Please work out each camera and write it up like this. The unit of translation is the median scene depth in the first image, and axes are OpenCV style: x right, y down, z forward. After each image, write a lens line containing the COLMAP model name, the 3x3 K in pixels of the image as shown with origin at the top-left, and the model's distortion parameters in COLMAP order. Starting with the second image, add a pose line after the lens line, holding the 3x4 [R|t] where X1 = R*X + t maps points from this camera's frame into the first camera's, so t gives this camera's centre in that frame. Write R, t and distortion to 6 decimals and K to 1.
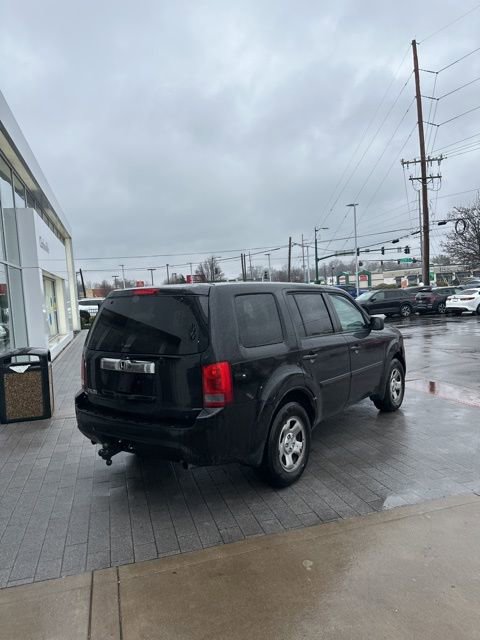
lens RADIAL K [[445.9, 0, 242.8], [0, 445.9, 317.3], [0, 0, 1]] dist [0.105257, -0.161922]
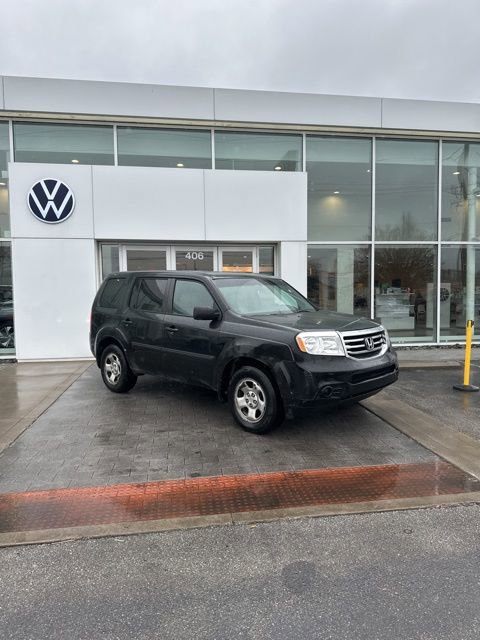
lens RADIAL K [[446.1, 0, 240.0], [0, 446.1, 320.0], [0, 0, 1]] dist [0.146037, -0.207741]
pose [[-0.136450, 0.113683, -0.984102, 1.036085], [-0.036100, 0.992163, 0.119619, -0.072655], [0.989989, 0.051848, -0.131276, 1.036343]]
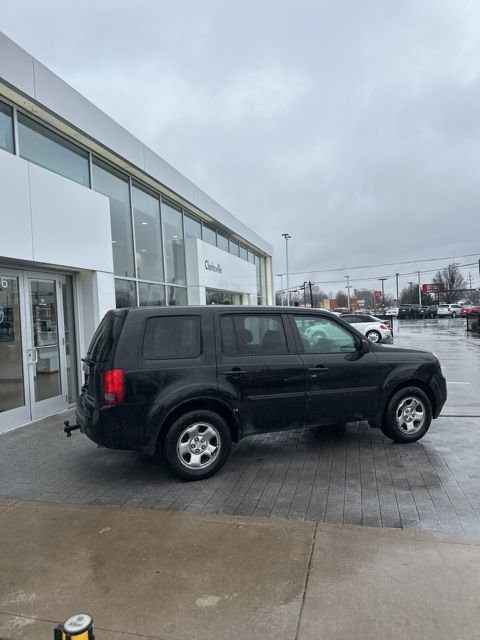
lens RADIAL K [[445.9, 0, 242.8], [0, 445.9, 317.3], [0, 0, 1]] dist [0.105257, -0.161922]
pose [[0.864209, 0.022721, -0.502619, 0.483653], [-0.033368, 0.999369, -0.012197, -0.025121], [0.502025, 0.027312, 0.864422, 0.025523]]
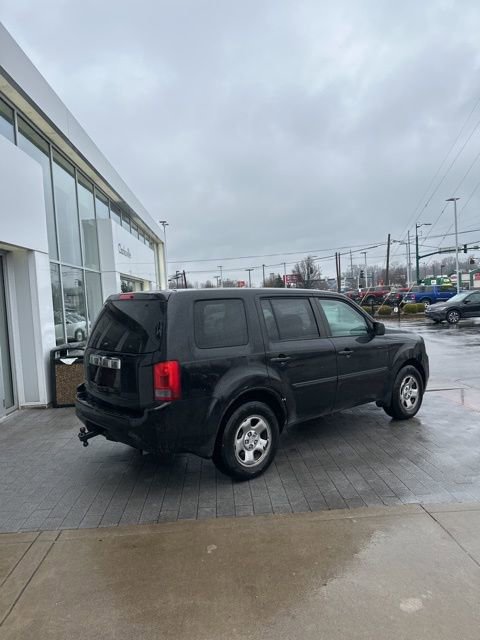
lens RADIAL K [[445.9, 0, 242.8], [0, 445.9, 317.3], [0, 0, 1]] dist [0.105257, -0.161922]
pose [[0.975027, 0.015973, -0.221512, 0.195103], [-0.015701, 0.999872, 0.002988, -0.008040], [0.221531, 0.000565, 0.975153, -0.023674]]
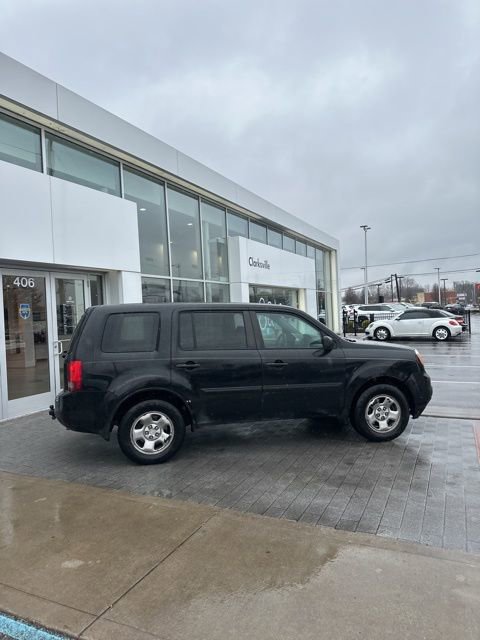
lens RADIAL K [[445.9, 0, 242.8], [0, 445.9, 317.3], [0, 0, 1]] dist [0.105257, -0.161922]
pose [[0.748912, 0.028429, -0.662059, 0.692491], [-0.033104, 0.999437, 0.005469, -0.035230], [0.661842, 0.017821, 0.749432, 0.134032]]
